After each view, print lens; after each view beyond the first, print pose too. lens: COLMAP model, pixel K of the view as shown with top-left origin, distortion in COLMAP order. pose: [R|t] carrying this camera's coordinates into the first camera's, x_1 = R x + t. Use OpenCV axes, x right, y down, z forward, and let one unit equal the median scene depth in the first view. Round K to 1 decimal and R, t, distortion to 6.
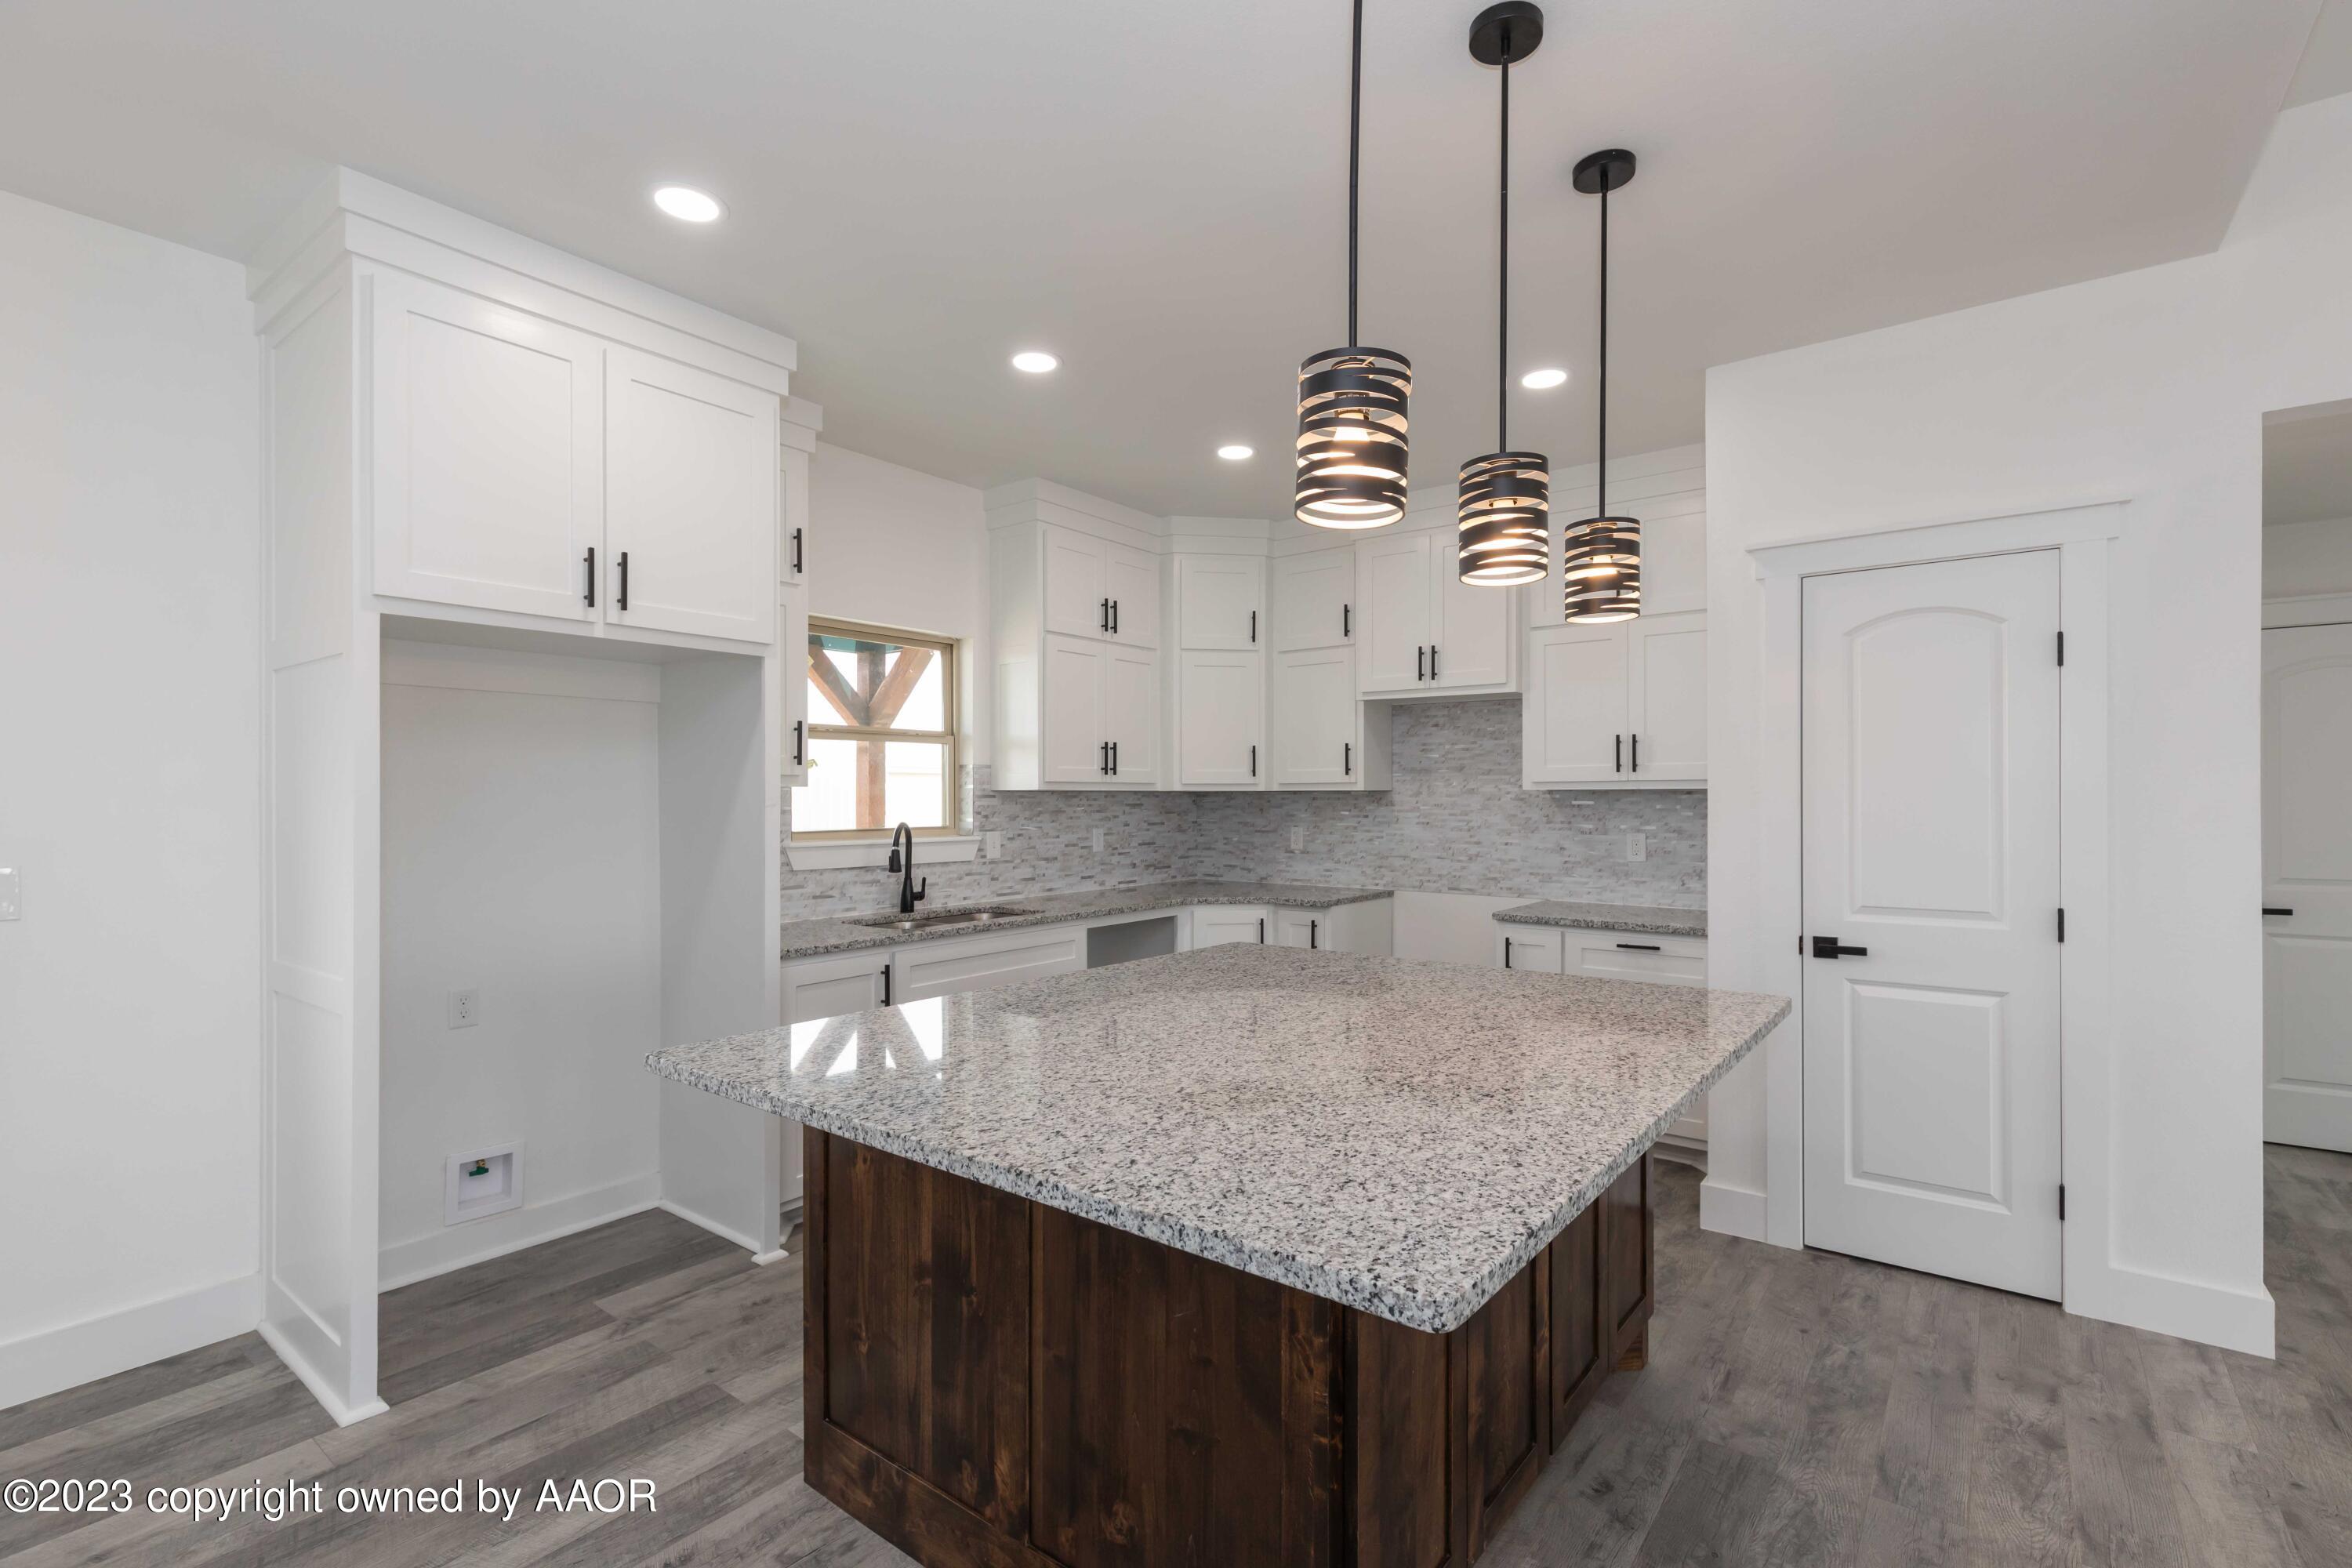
lens RADIAL K [[1065.9, 0, 1187.5], [0, 1065.9, 789.1], [0, 0, 1]] dist [0.007647, -0.001368]
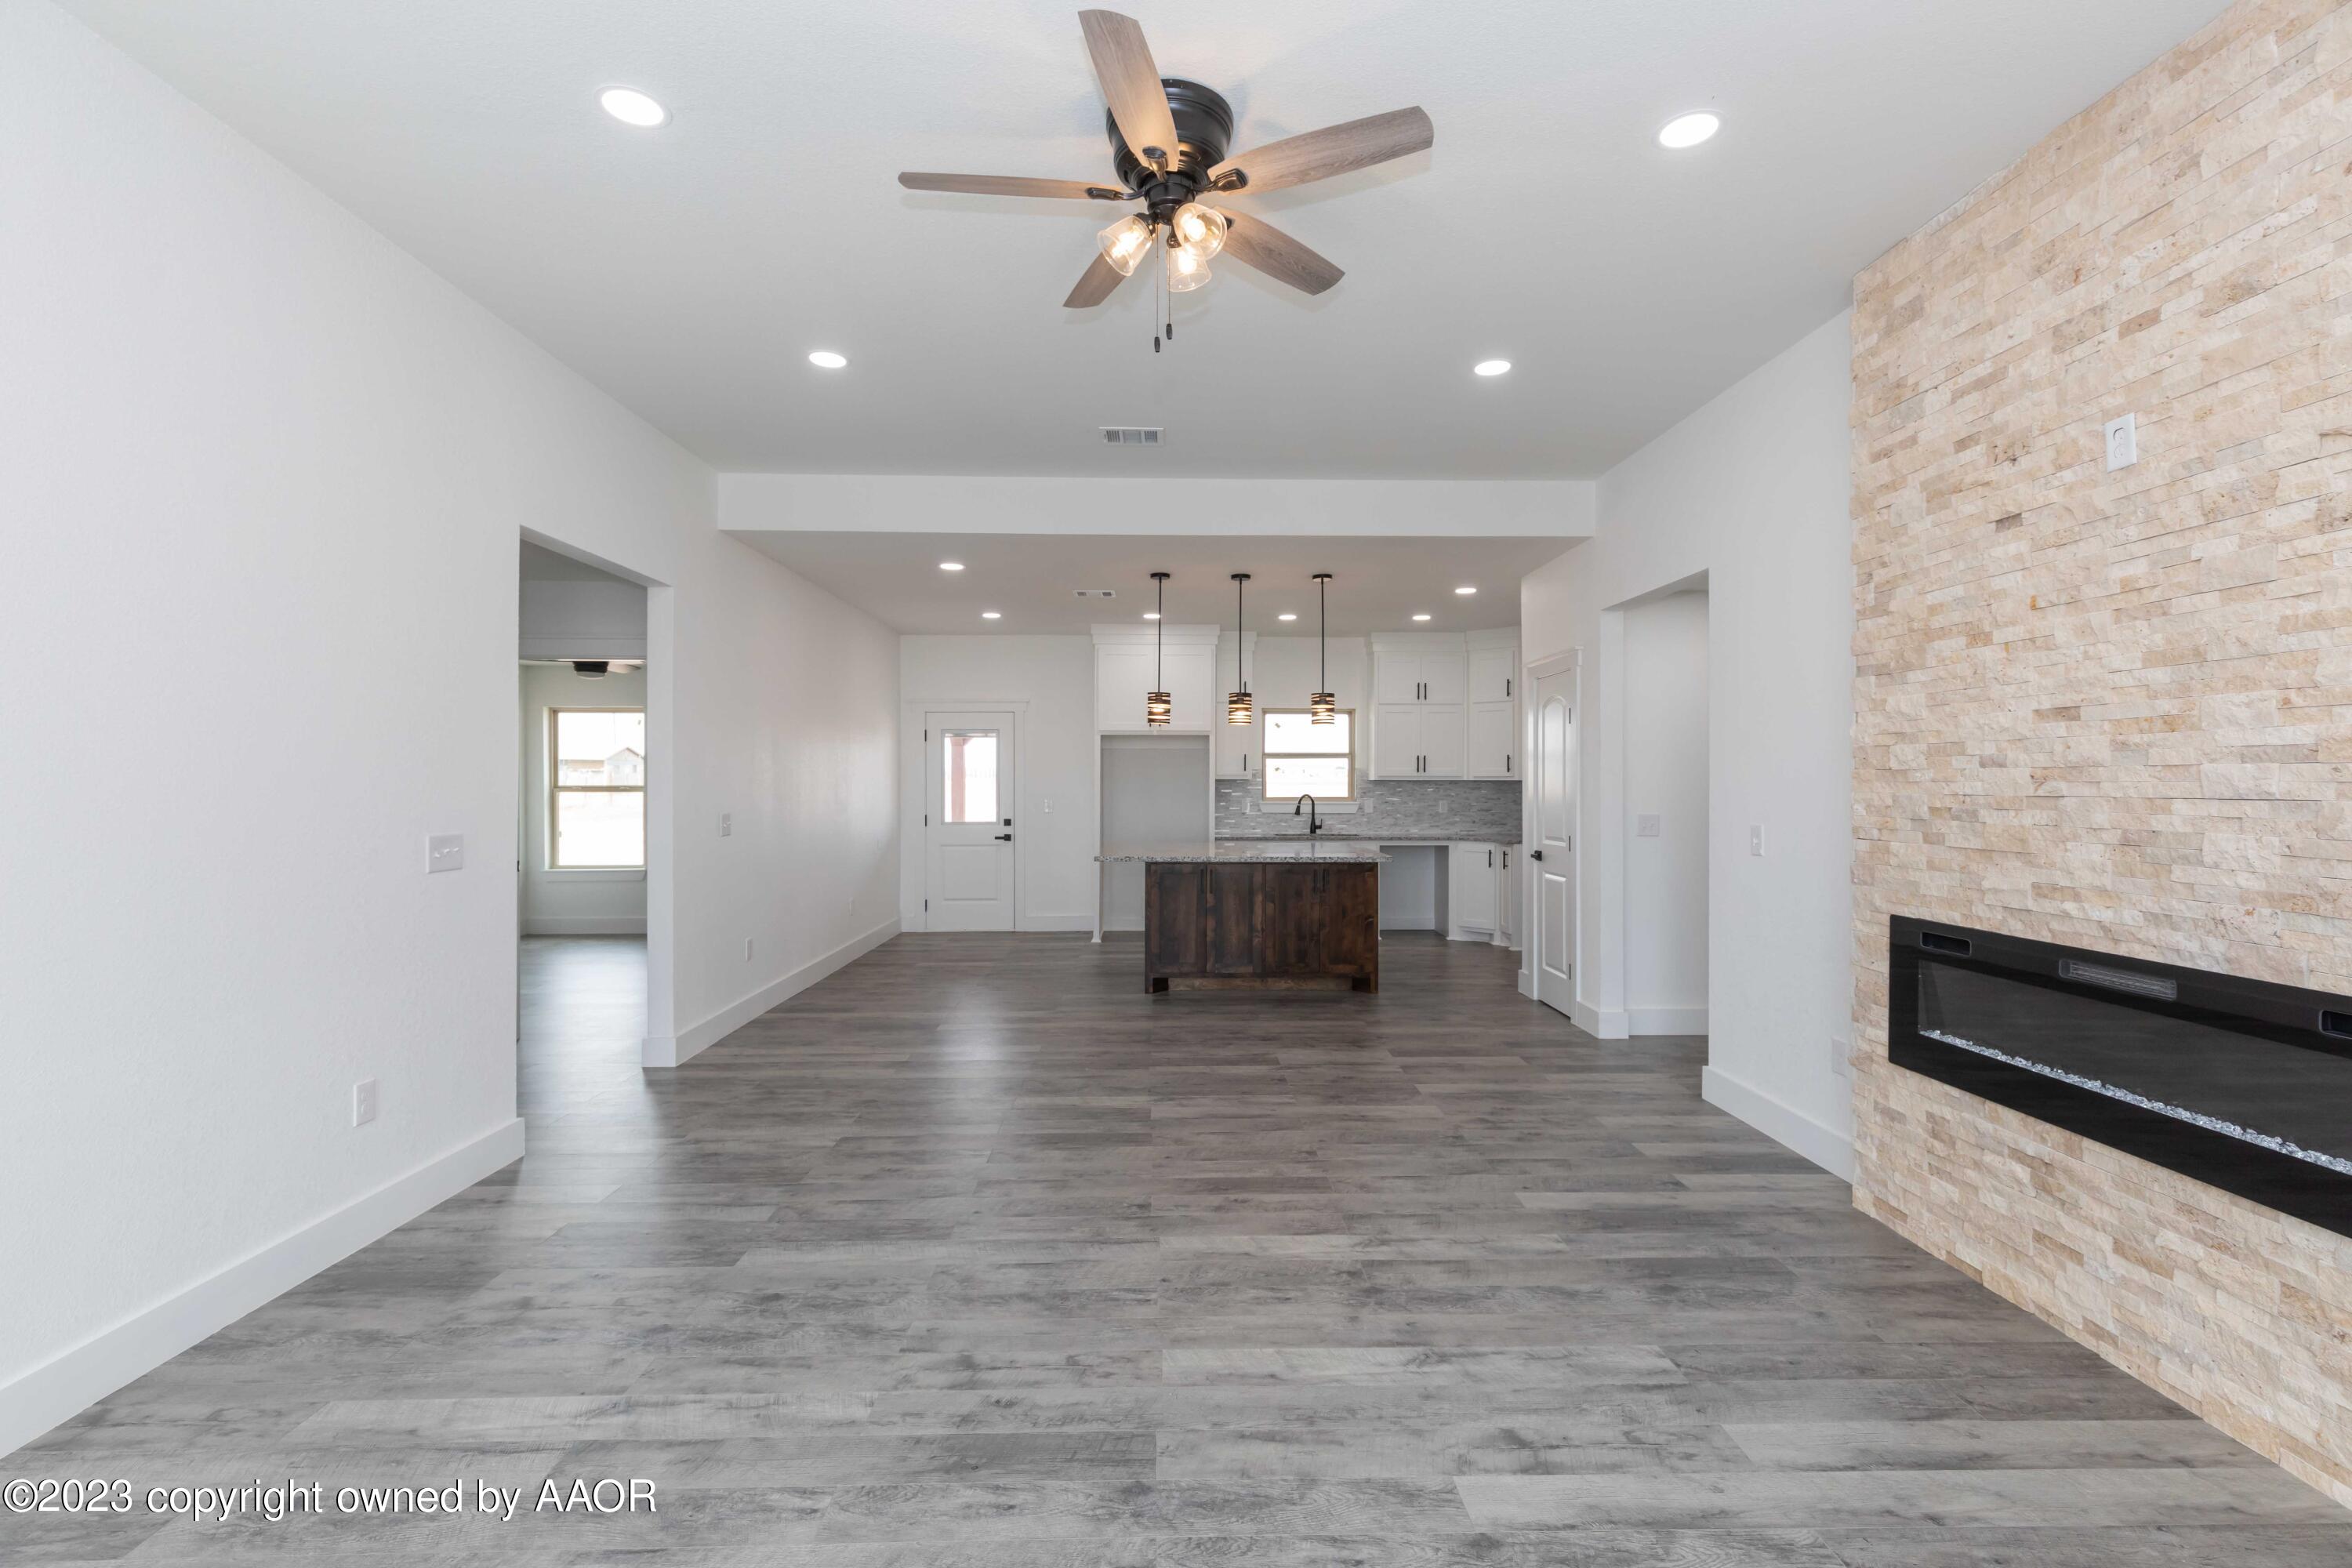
lens RADIAL K [[1065.9, 0, 1178.1], [0, 1065.9, 780.1], [0, 0, 1]] dist [0.007647, -0.001368]
pose [[0.633739, -0.000910, -0.773546, 1.155597], [-0.000032, 0.999999, -0.001203, 0.005129], [0.773547, 0.000787, 0.633739, -0.520942]]
